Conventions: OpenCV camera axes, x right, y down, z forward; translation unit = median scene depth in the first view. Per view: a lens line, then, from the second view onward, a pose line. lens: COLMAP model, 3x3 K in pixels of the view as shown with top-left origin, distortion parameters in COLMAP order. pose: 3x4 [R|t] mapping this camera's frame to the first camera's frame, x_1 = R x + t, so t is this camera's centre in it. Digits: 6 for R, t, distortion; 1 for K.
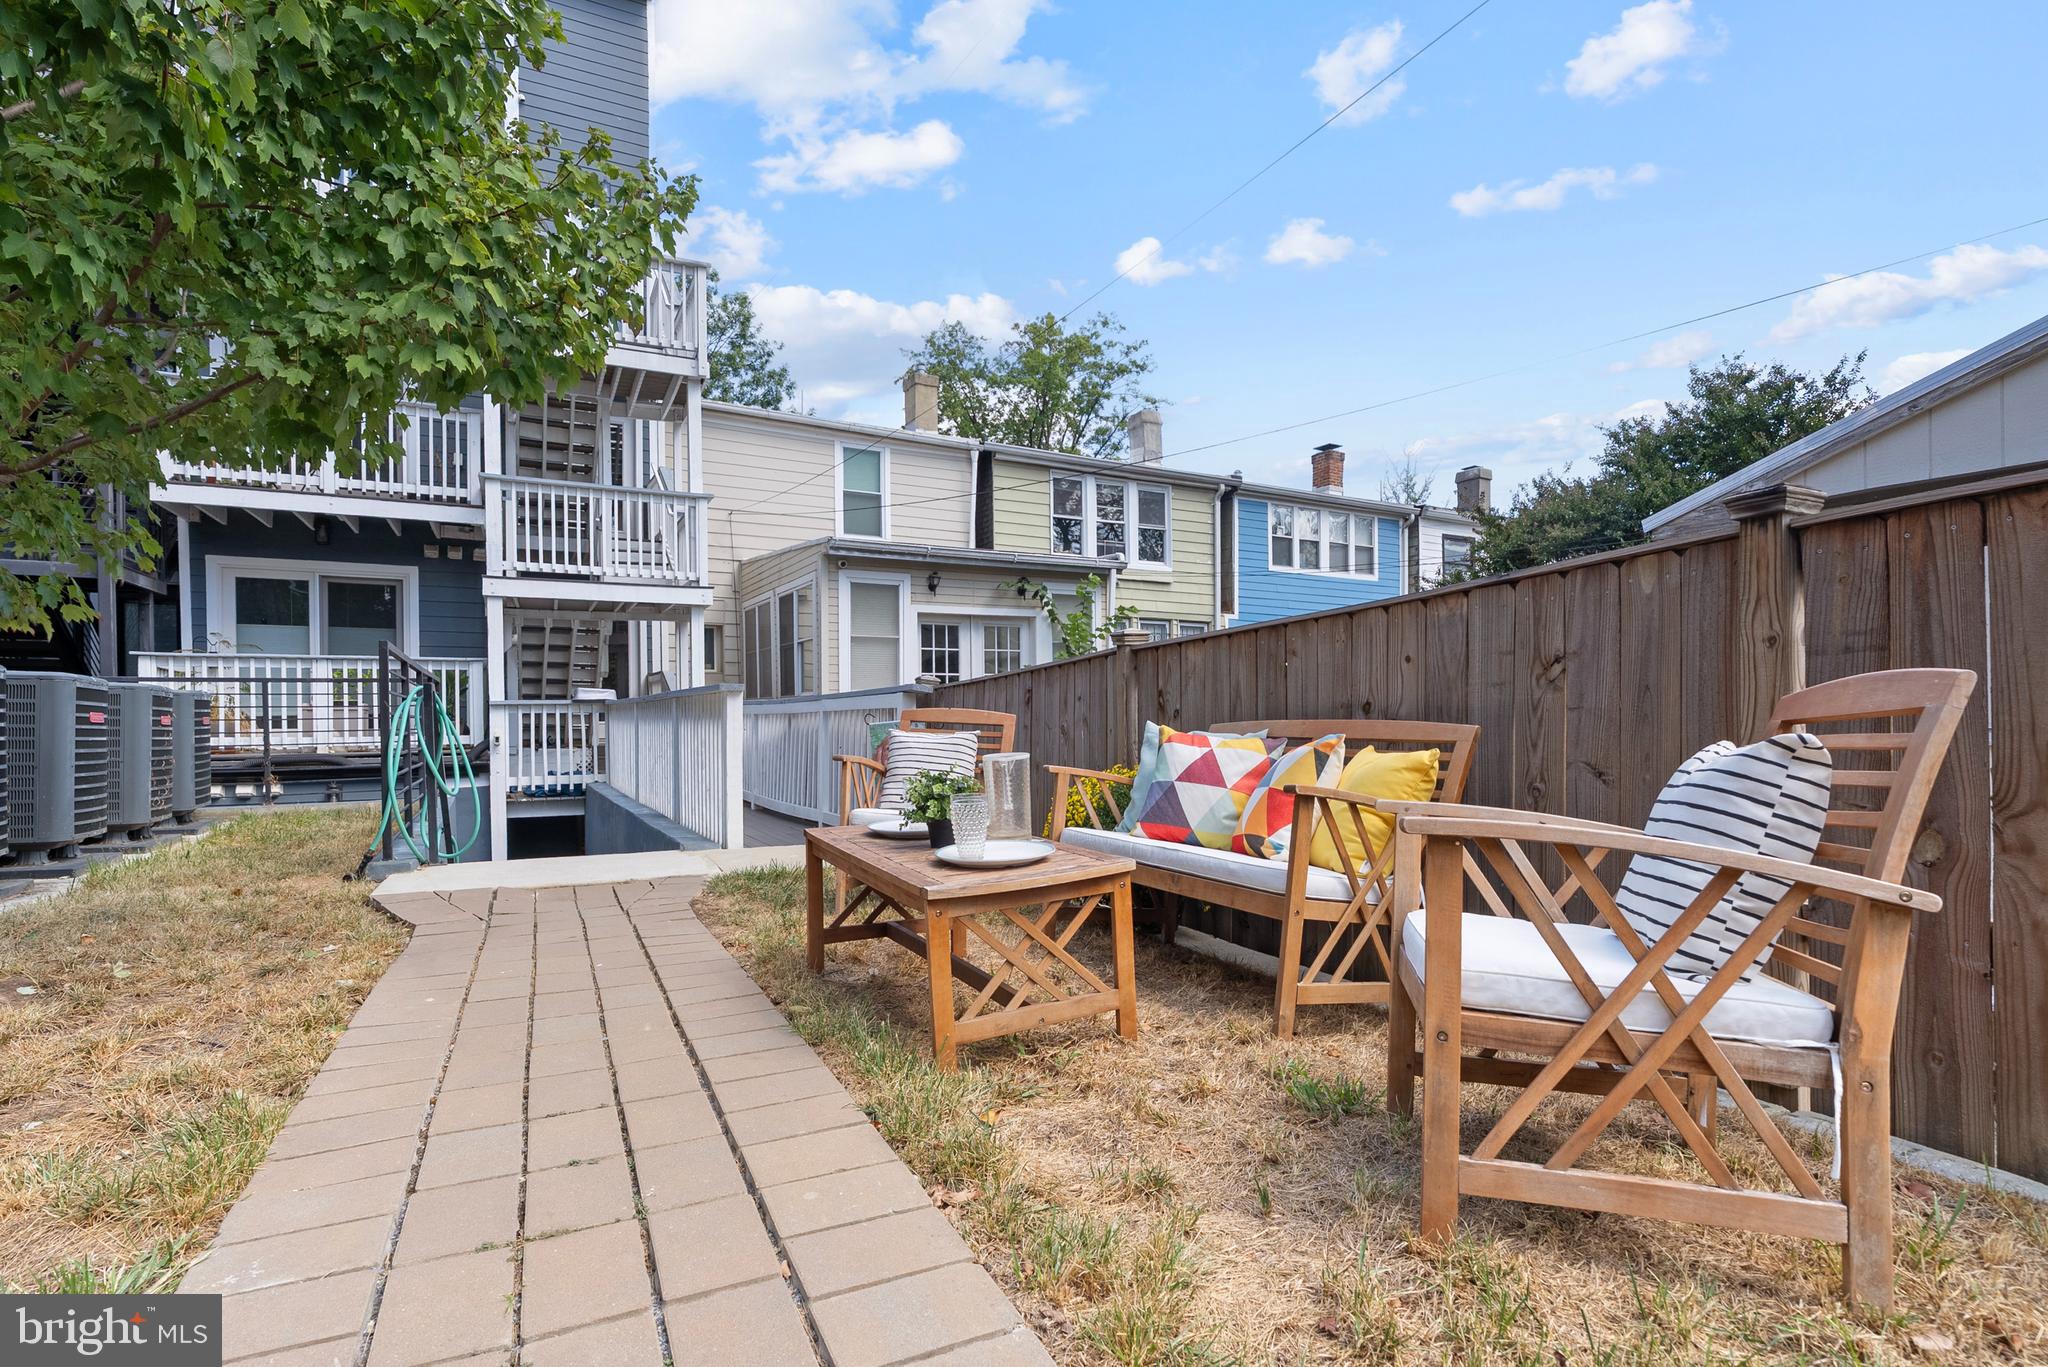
lens RADIAL K [[946.3, 0, 1027.8], [0, 946.3, 700.7], [0, 0, 1]] dist [0.002085, -0.000065]
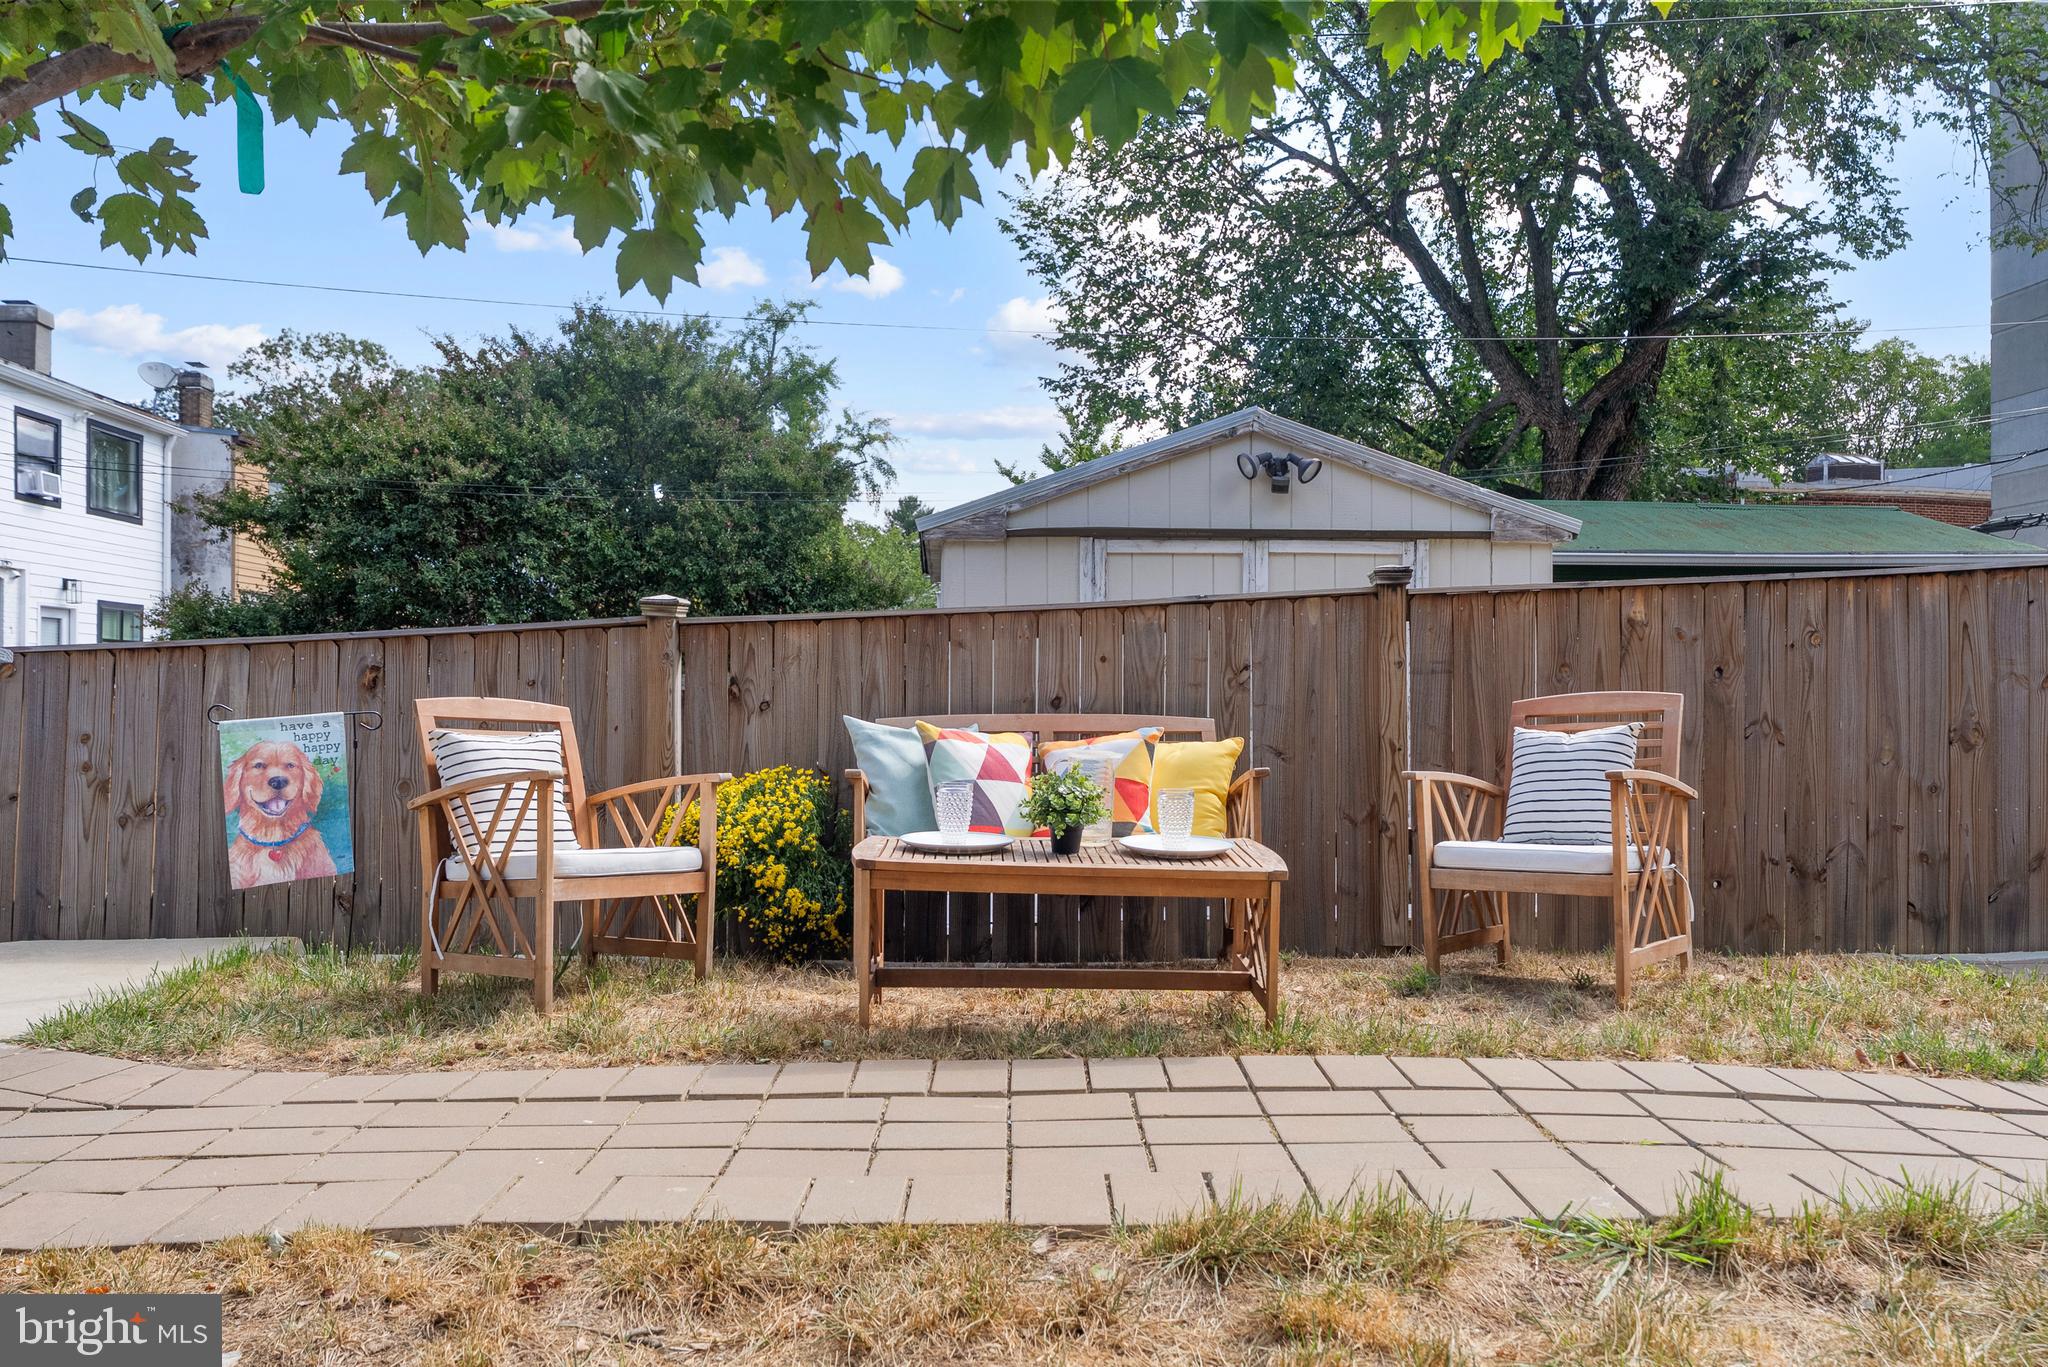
lens RADIAL K [[1503.2, 0, 1027.3], [0, 1503.2, 682.4], [0, 0, 1]] dist [-0.007529, -0.001161]
pose [[0.450004, 0.019198, 0.892820, -1.371069], [-0.013095, 0.999803, -0.014899, 0.011219], [-0.892931, -0.004987, 0.450166, 0.332219]]
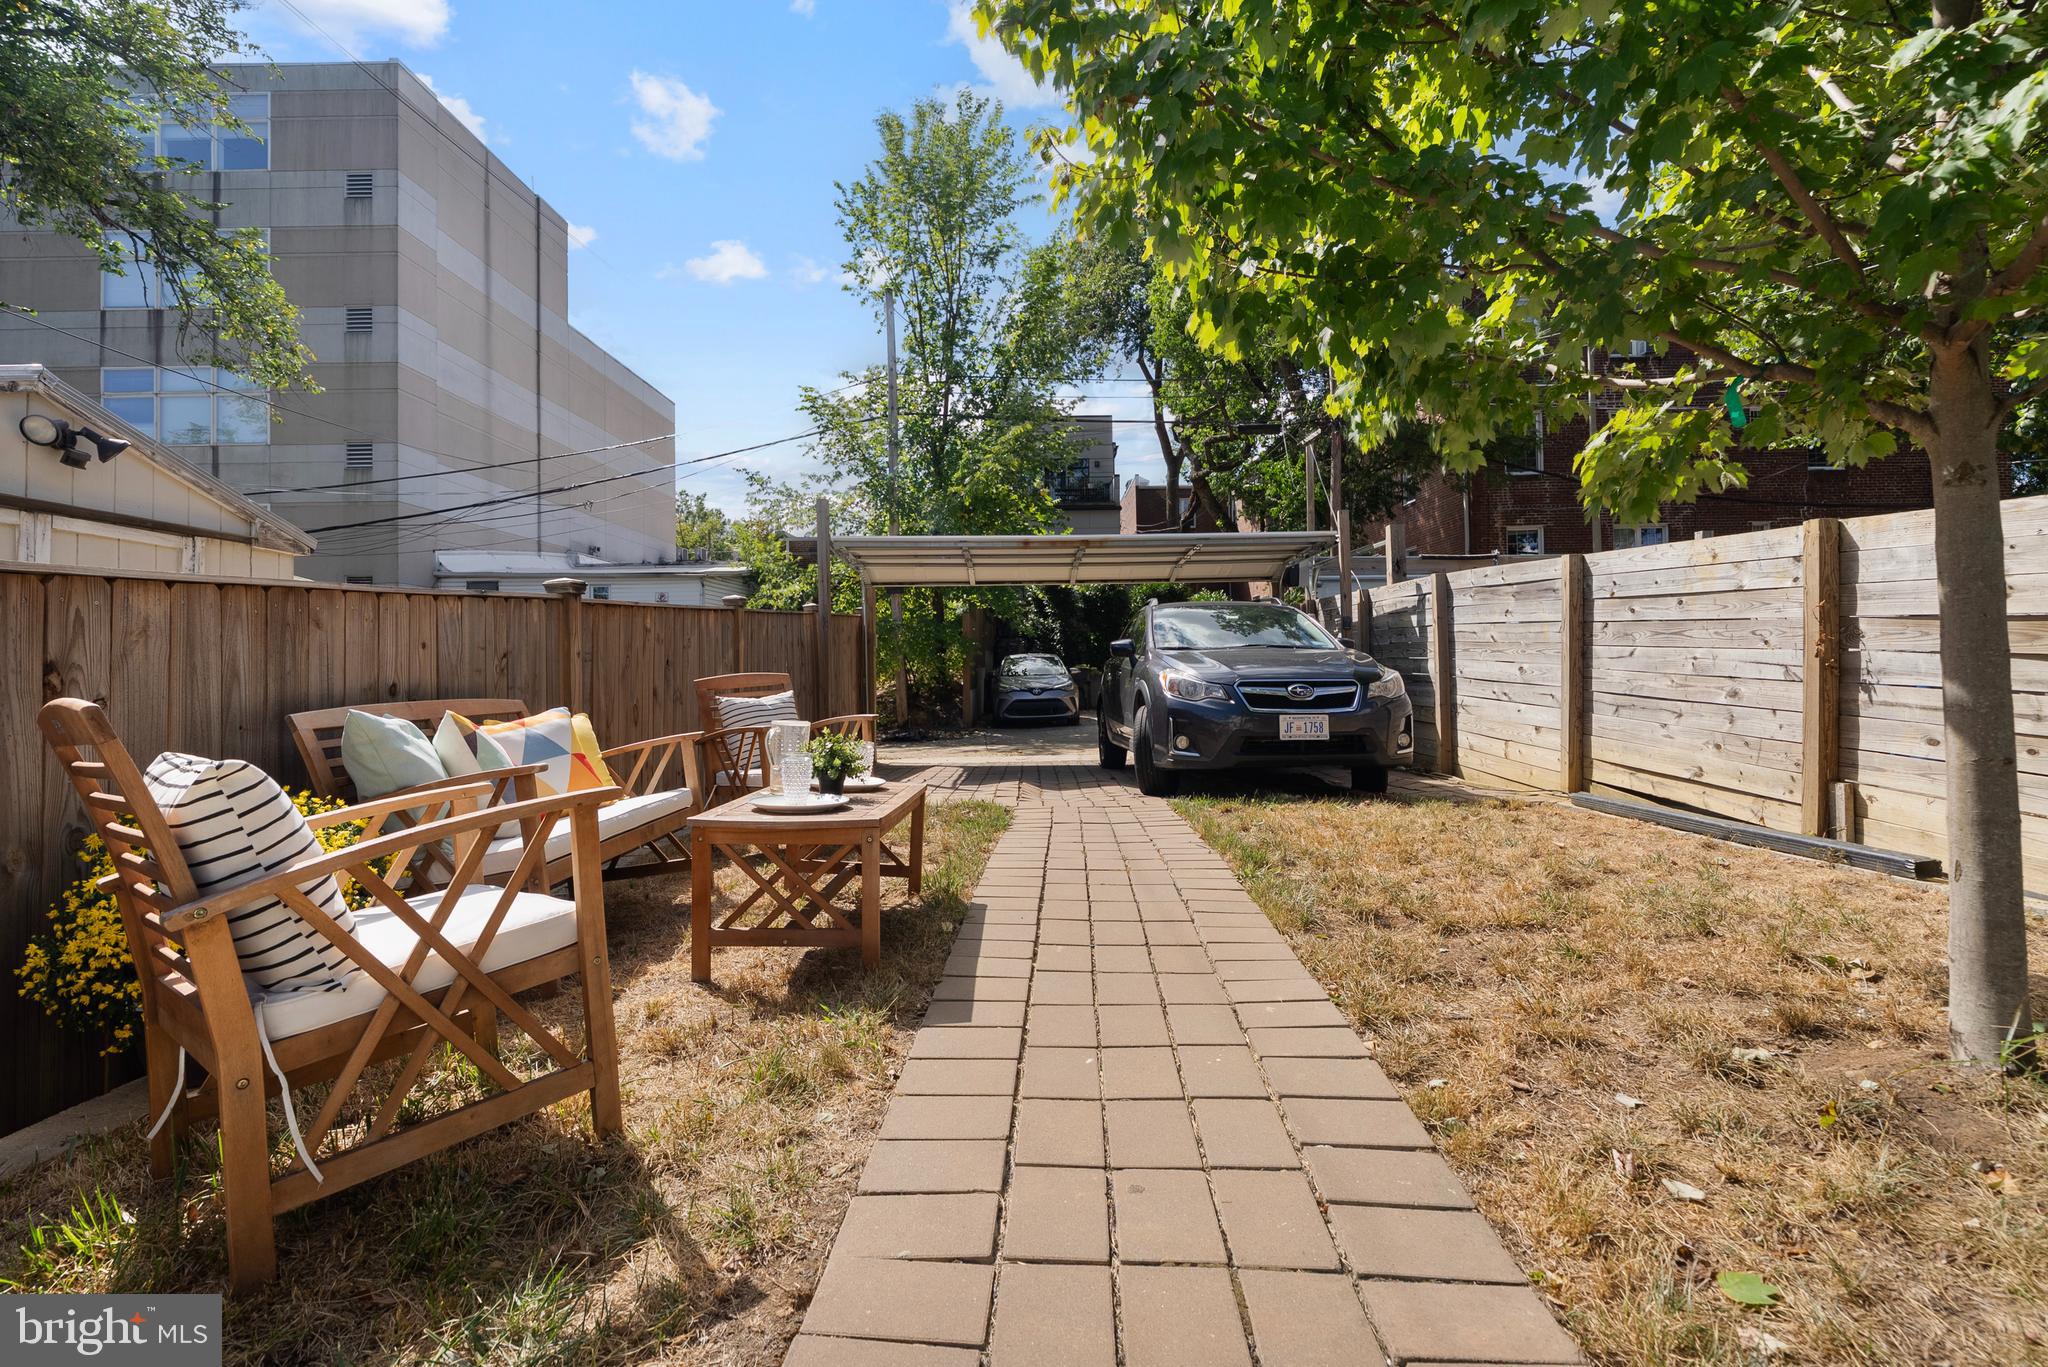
lens RADIAL K [[946.3, 0, 1026.3], [0, 946.3, 672.2], [0, 0, 1]] dist [0.002085, -0.000065]
pose [[-0.874045, 0.019846, 0.485439, -0.889991], [0.018427, 0.999801, -0.007696, 0.011358], [-0.485495, 0.002219, -0.874236, 1.874369]]
